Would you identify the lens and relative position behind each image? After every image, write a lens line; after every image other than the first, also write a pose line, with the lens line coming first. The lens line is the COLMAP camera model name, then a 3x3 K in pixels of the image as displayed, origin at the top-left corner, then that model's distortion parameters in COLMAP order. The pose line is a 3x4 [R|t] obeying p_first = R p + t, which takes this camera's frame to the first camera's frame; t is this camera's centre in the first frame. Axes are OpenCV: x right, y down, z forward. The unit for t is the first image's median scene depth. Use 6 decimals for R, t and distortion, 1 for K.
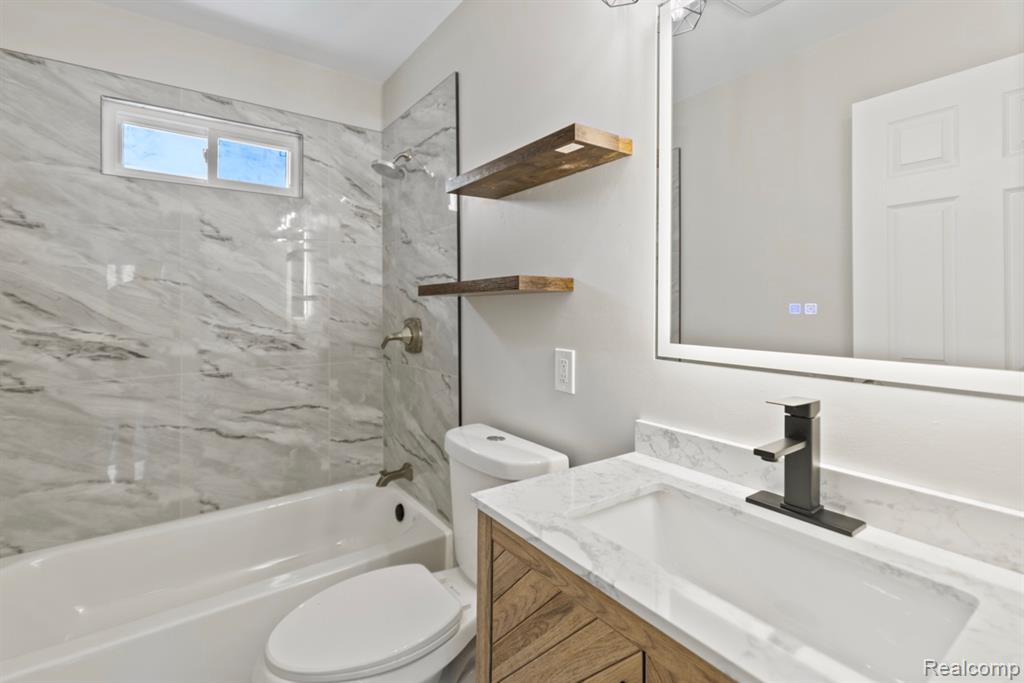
lens RADIAL K [[471.2, 0, 509.7], [0, 471.2, 302.7], [0, 0, 1]] dist [-0.002647, -0.000048]
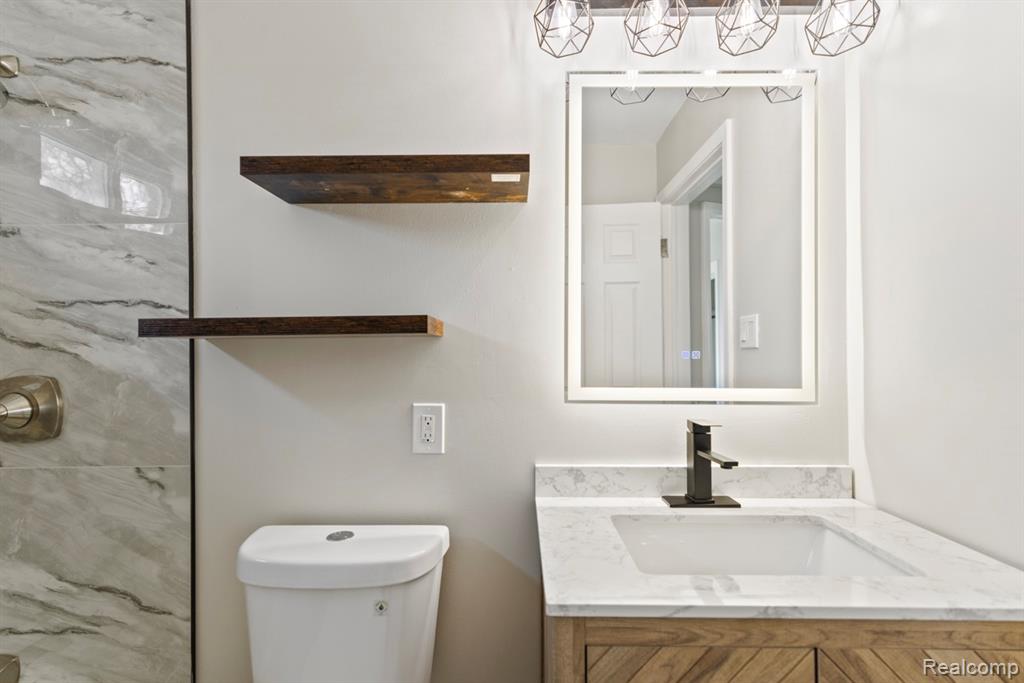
lens RADIAL K [[441.8, 0, 512.4], [0, 441.8, 347.1], [0, 0, 1]] dist [0.001114, -0.000116]
pose [[0.589130, 0.004188, 0.808028, -0.616086], [-0.003779, 0.999990, -0.002427, -0.003912], [-0.808030, -0.001624, 0.589140, 0.558919]]
